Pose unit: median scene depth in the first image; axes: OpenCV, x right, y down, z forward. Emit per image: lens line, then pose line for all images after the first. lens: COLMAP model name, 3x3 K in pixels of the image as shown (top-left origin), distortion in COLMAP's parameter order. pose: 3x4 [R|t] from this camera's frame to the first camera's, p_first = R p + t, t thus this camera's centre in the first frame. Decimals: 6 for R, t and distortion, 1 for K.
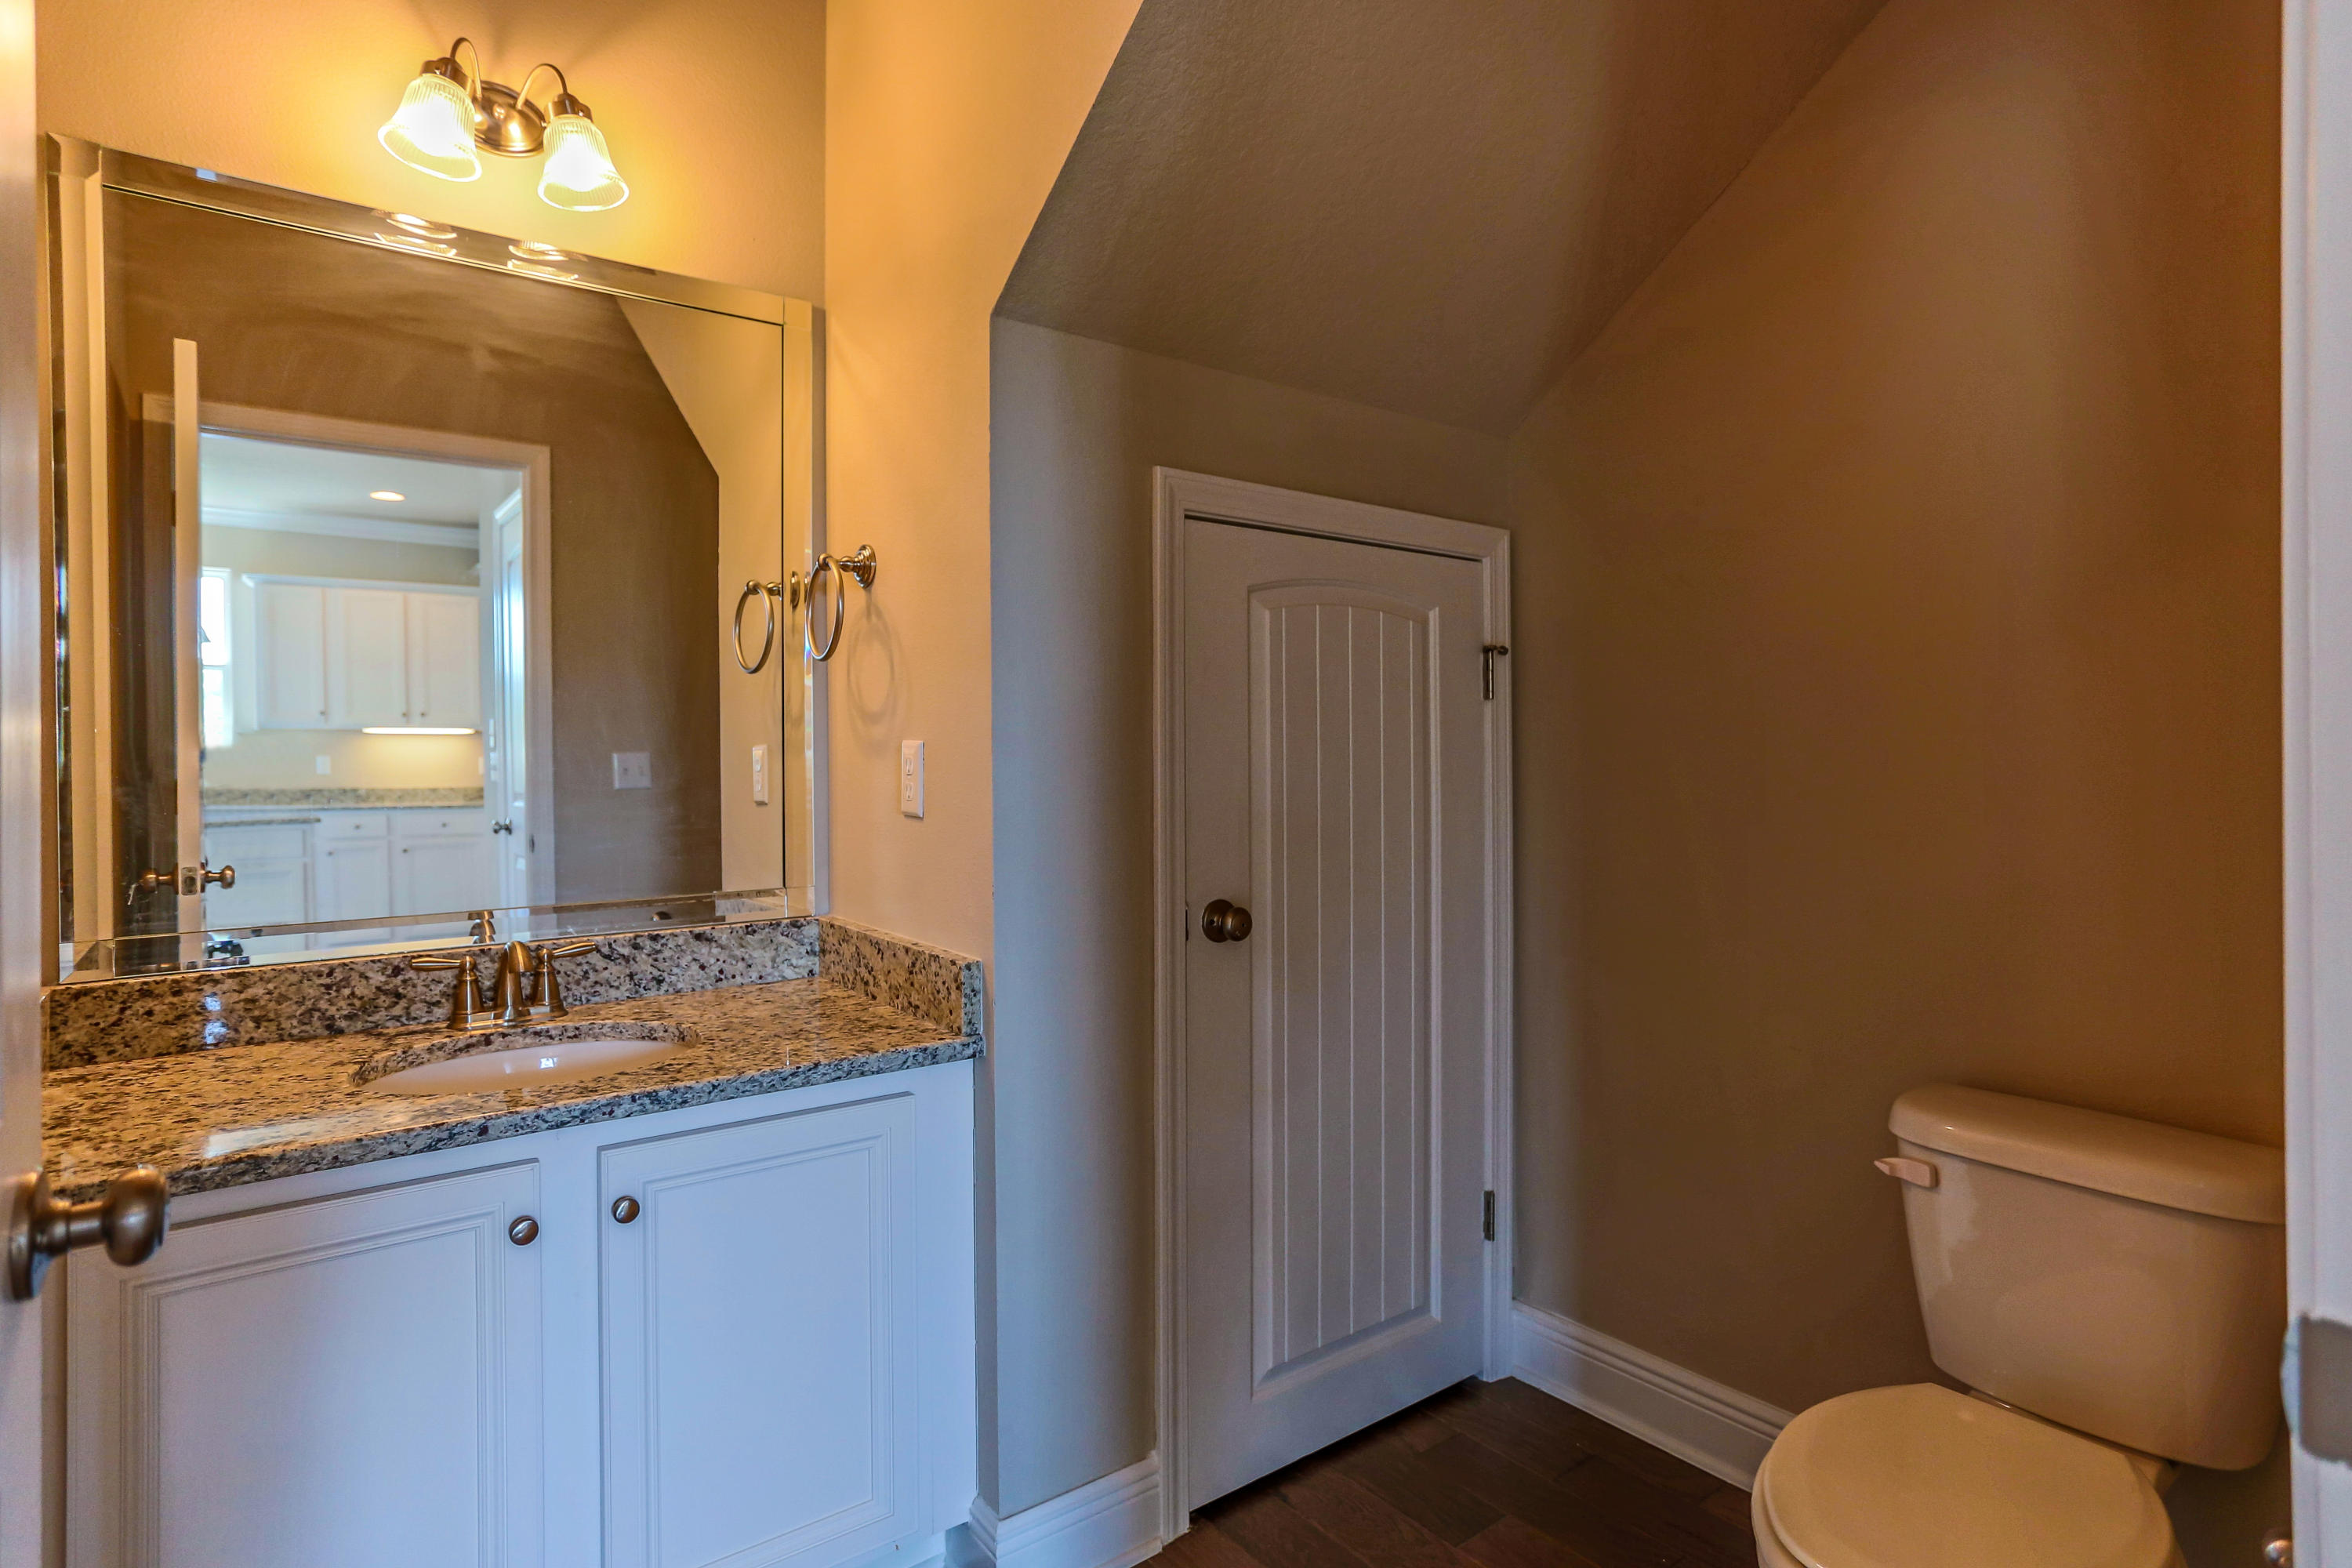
lens RADIAL K [[1216.5, 0, 1178.0], [0, 1216.5, 764.4], [0, 0, 1]] dist [-0.060447, 0.034334]
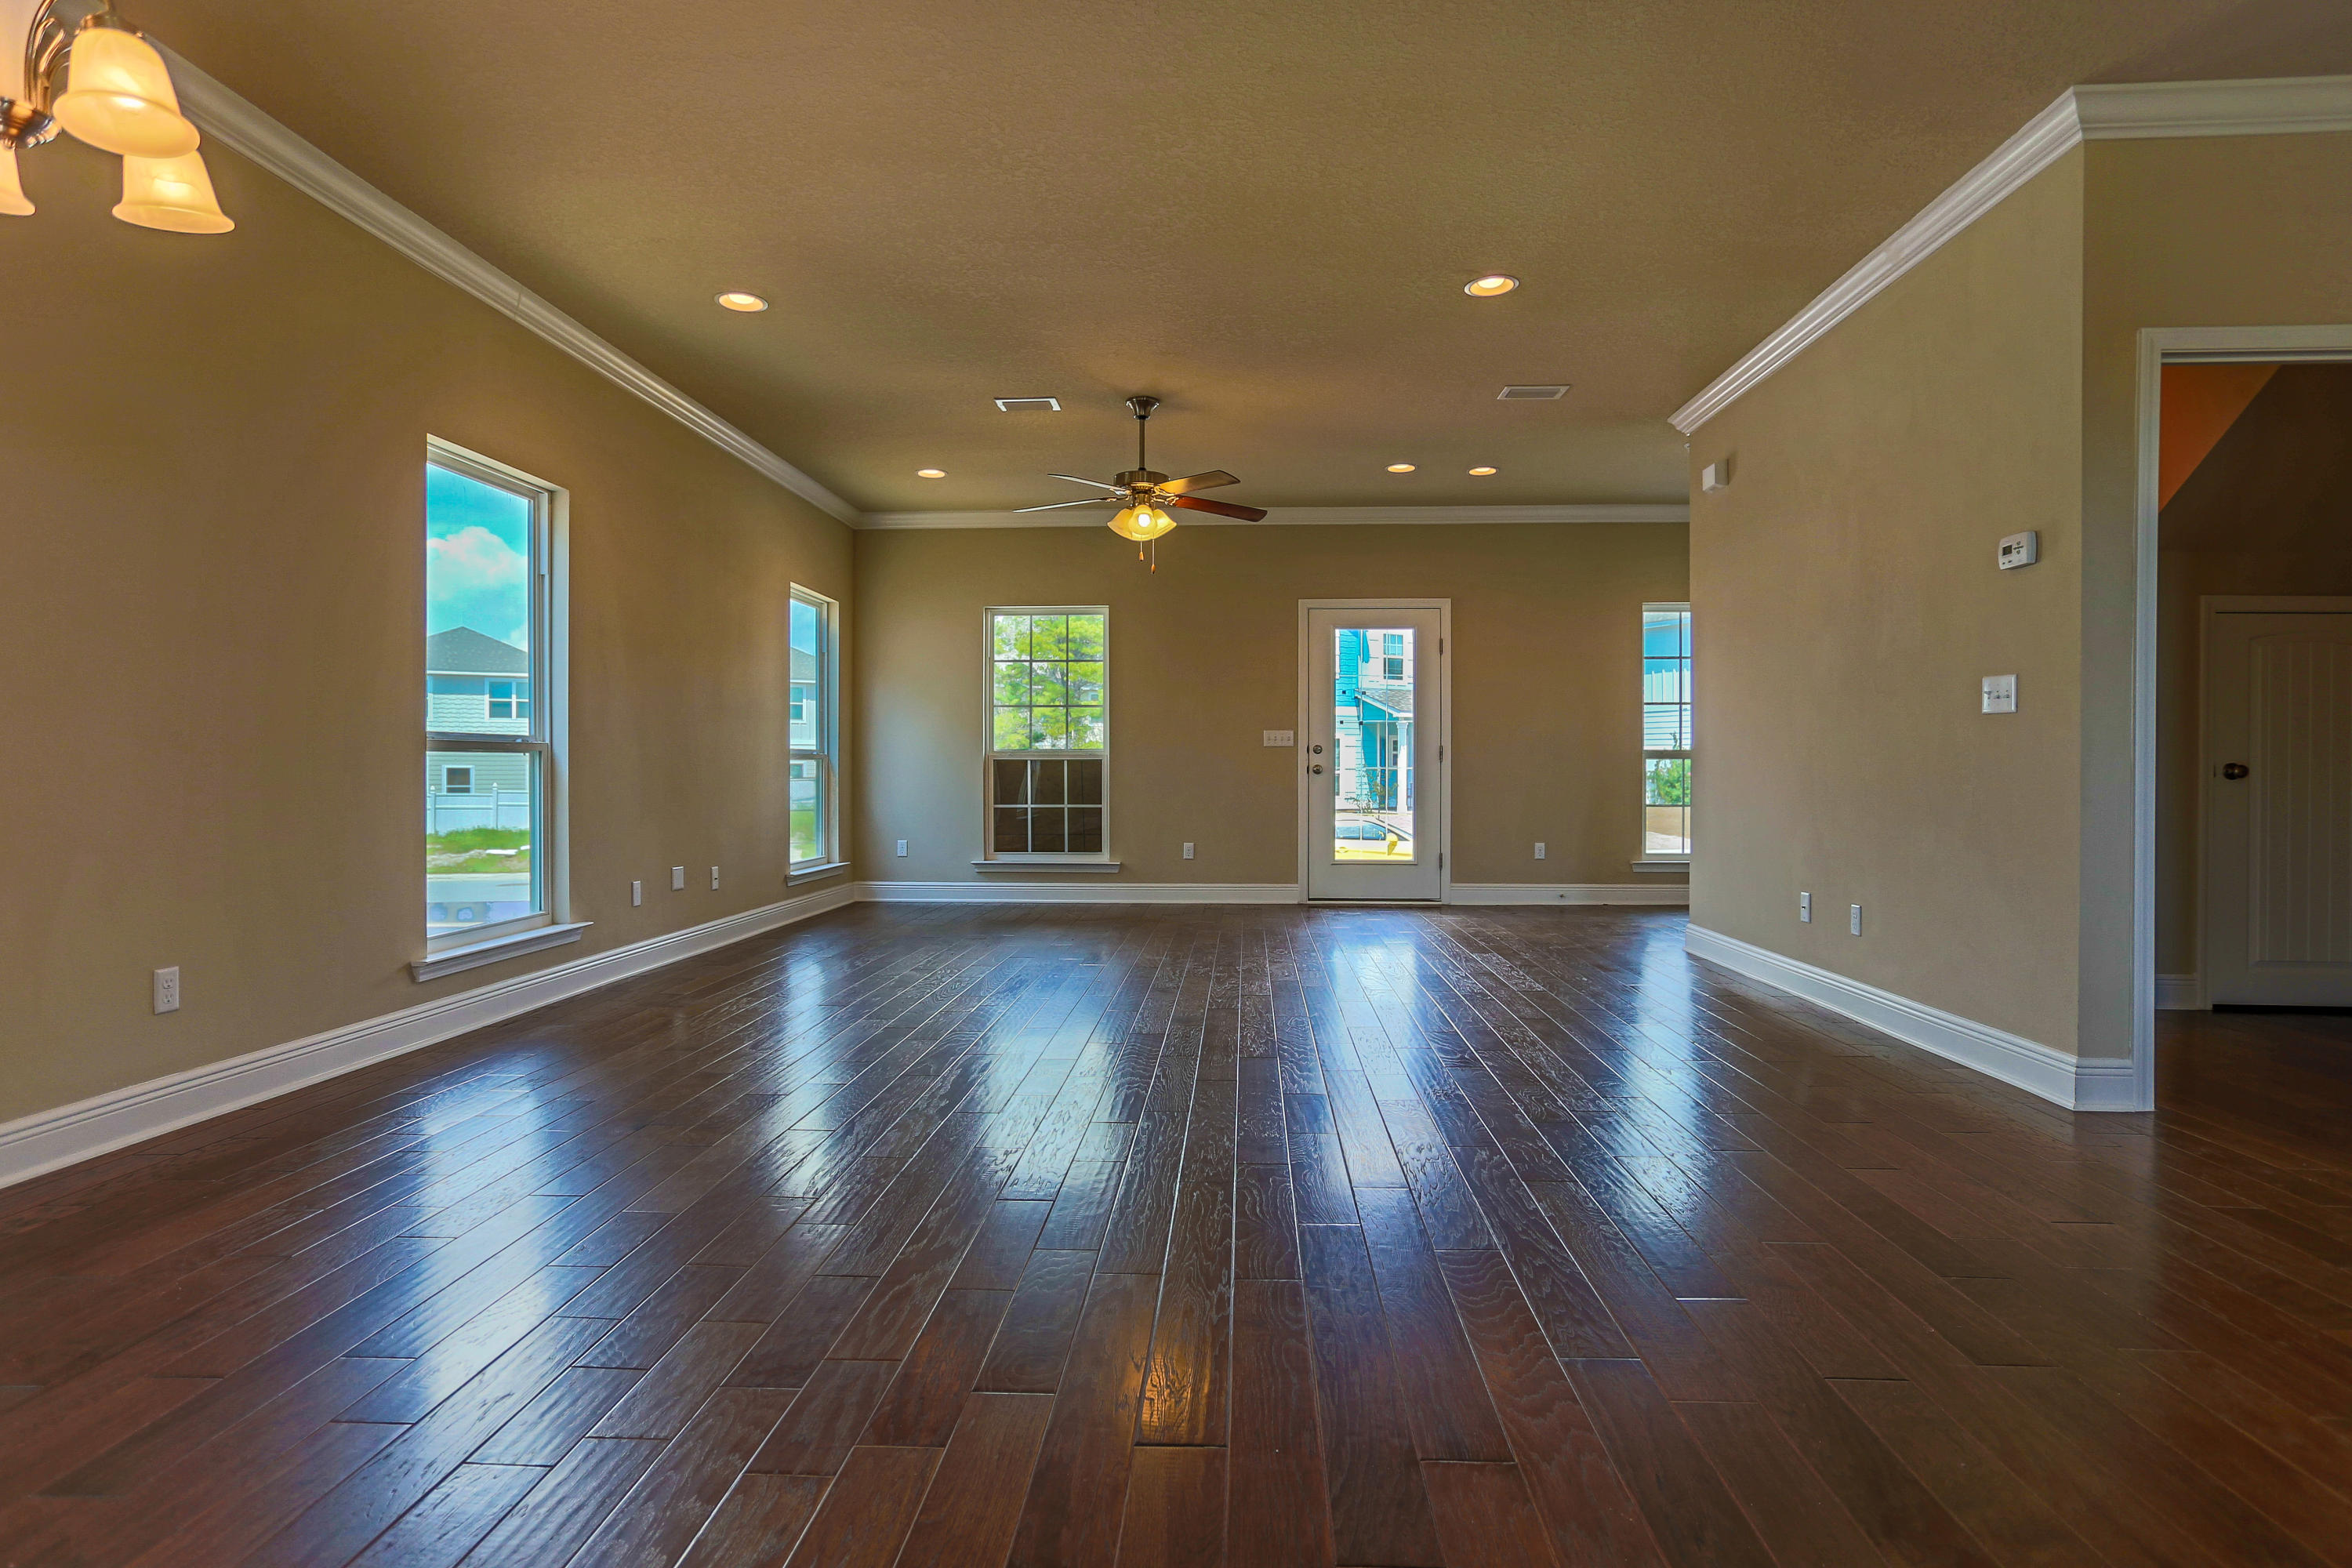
lens RADIAL K [[1216.5, 0, 1178.0], [0, 1216.5, 764.4], [0, 0, 1]] dist [-0.060447, 0.034334]
pose [[0.754332, 0.010313, -0.656412, -0.001731], [-0.013790, 0.999905, -0.000138, 0.122820], [0.656348, 0.009156, 0.754403, -1.902305]]
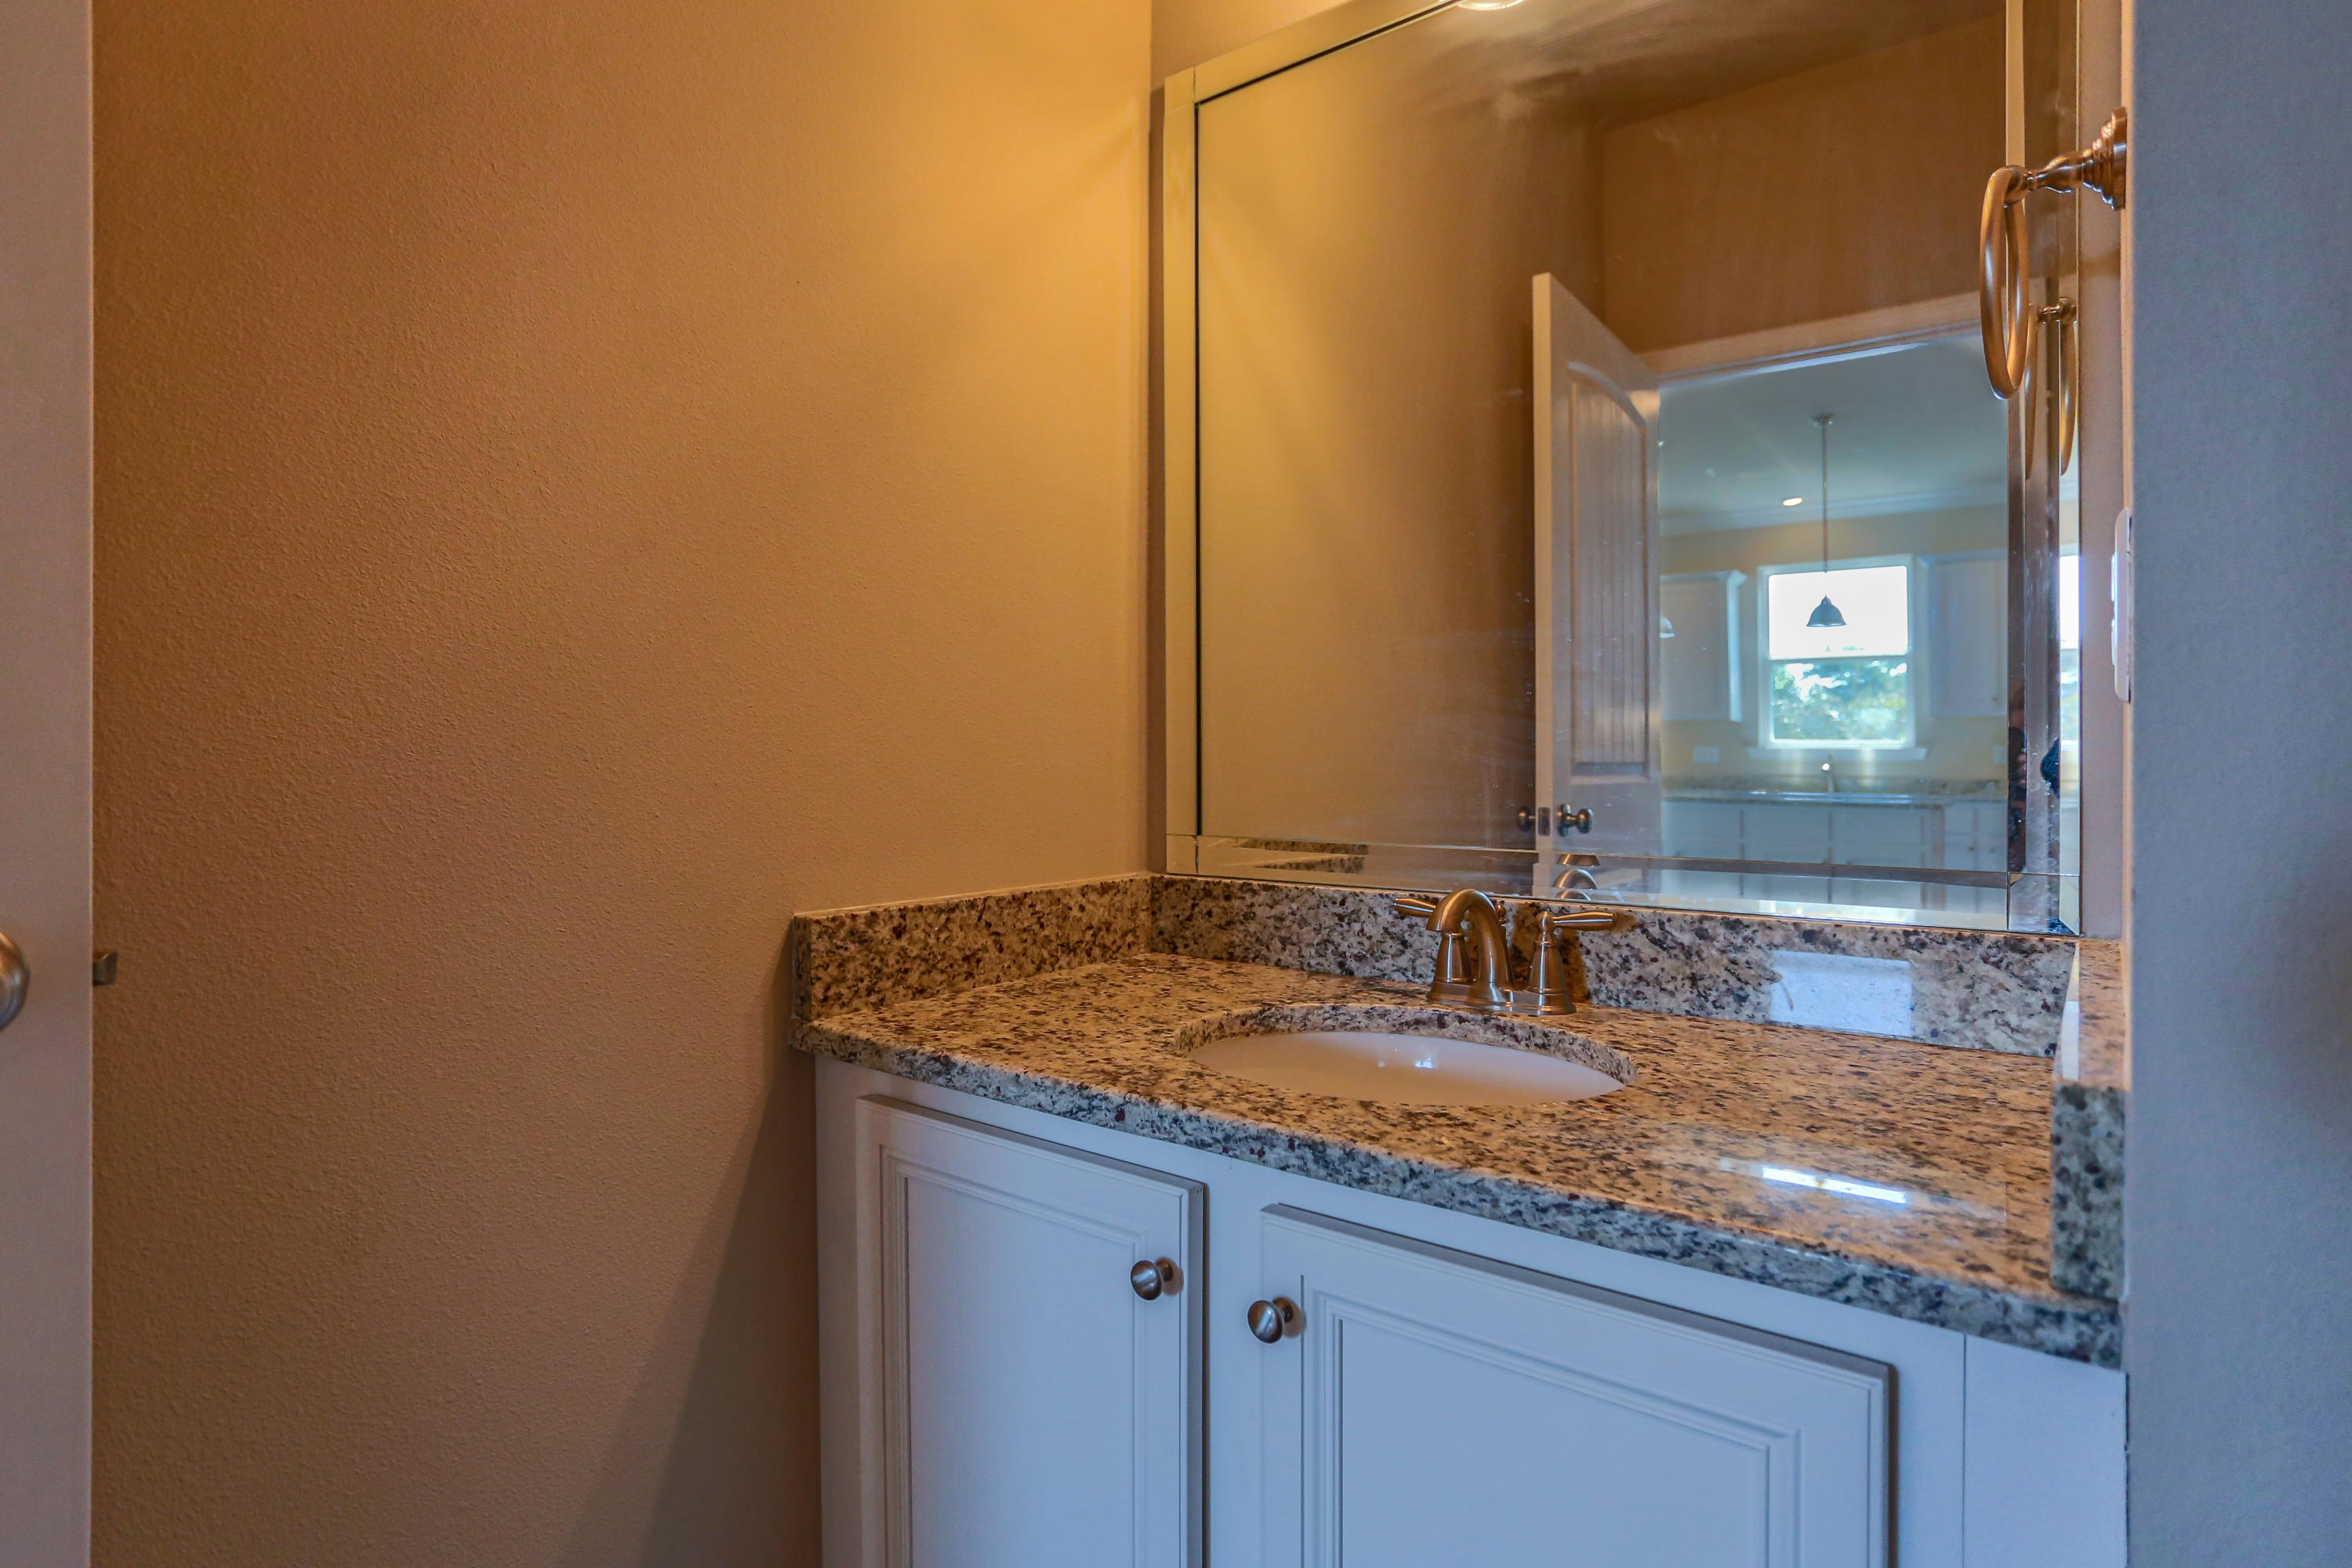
lens RADIAL K [[1216.5, 0, 1178.0], [0, 1216.5, 764.4], [0, 0, 1]] dist [-0.060447, 0.034334]
pose [[0.257592, 0.012107, -0.966178, 0.092417], [-0.017066, 0.999823, 0.007979, 0.072655], [0.966103, 0.014433, 0.257753, 0.661662]]
